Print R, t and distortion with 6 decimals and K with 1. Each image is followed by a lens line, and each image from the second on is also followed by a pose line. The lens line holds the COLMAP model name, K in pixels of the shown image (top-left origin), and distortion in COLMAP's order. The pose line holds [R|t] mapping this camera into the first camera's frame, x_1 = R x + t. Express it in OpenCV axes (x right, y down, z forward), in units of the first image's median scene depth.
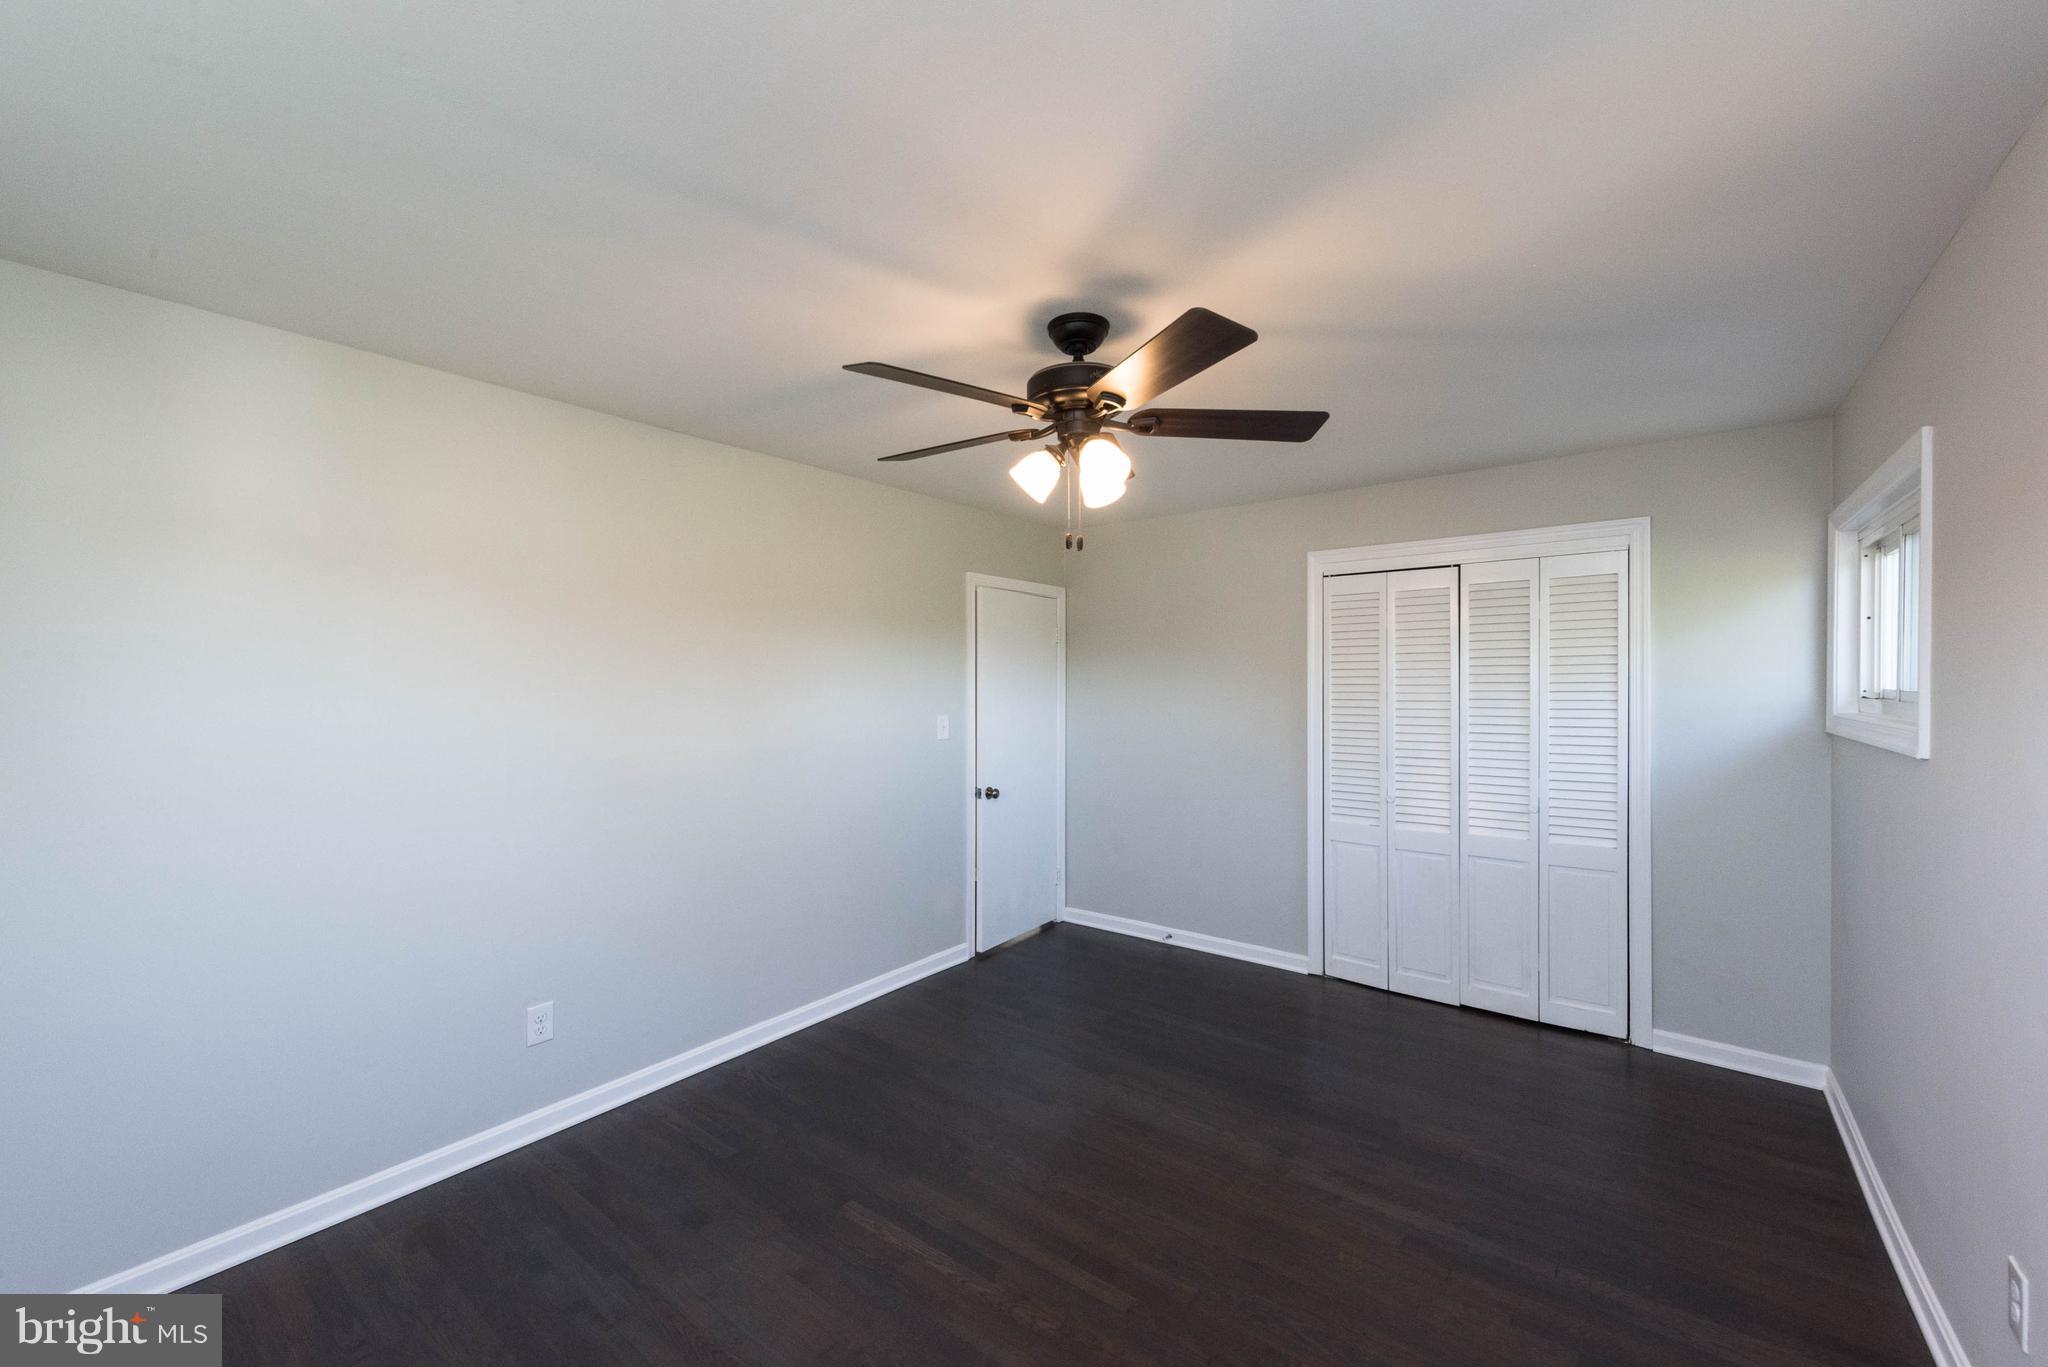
lens RADIAL K [[805.7, 0, 1030.7], [0, 805.7, 686.8], [0, 0, 1]] dist [0.009391, -0.001128]
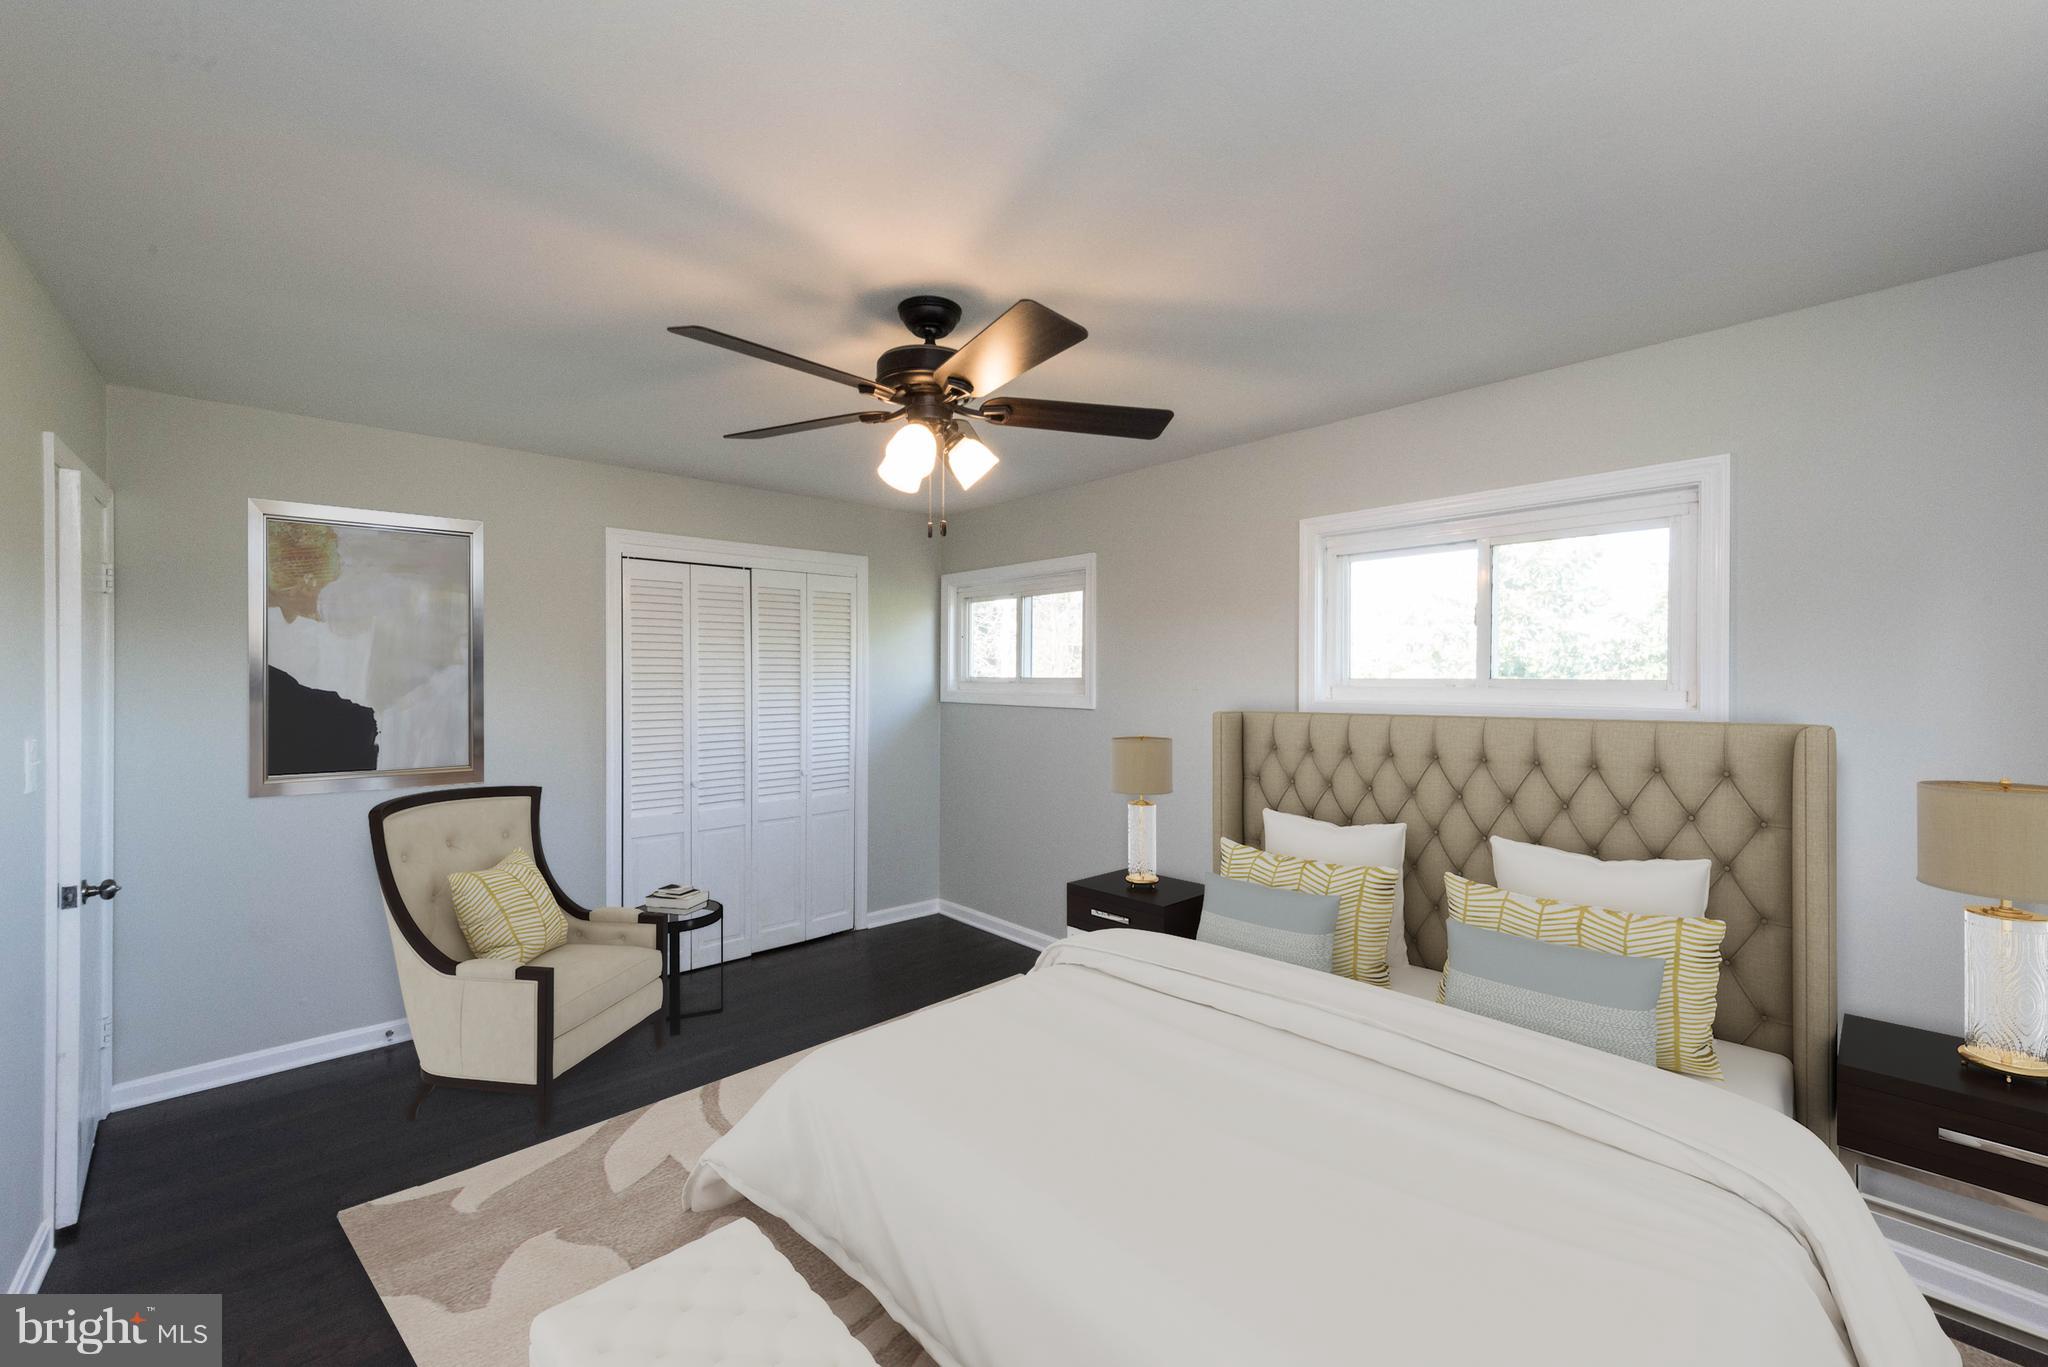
lens RADIAL K [[805.7, 0, 1032.3], [0, 805.7, 676.7], [0, 0, 1]] dist [0.009391, -0.001128]
pose [[0.176385, -0.000059, 0.984321, -0.532835], [0.004221, 0.999991, -0.000696, 0.004385], [-0.984312, 0.004278, 0.176384, 0.417228]]
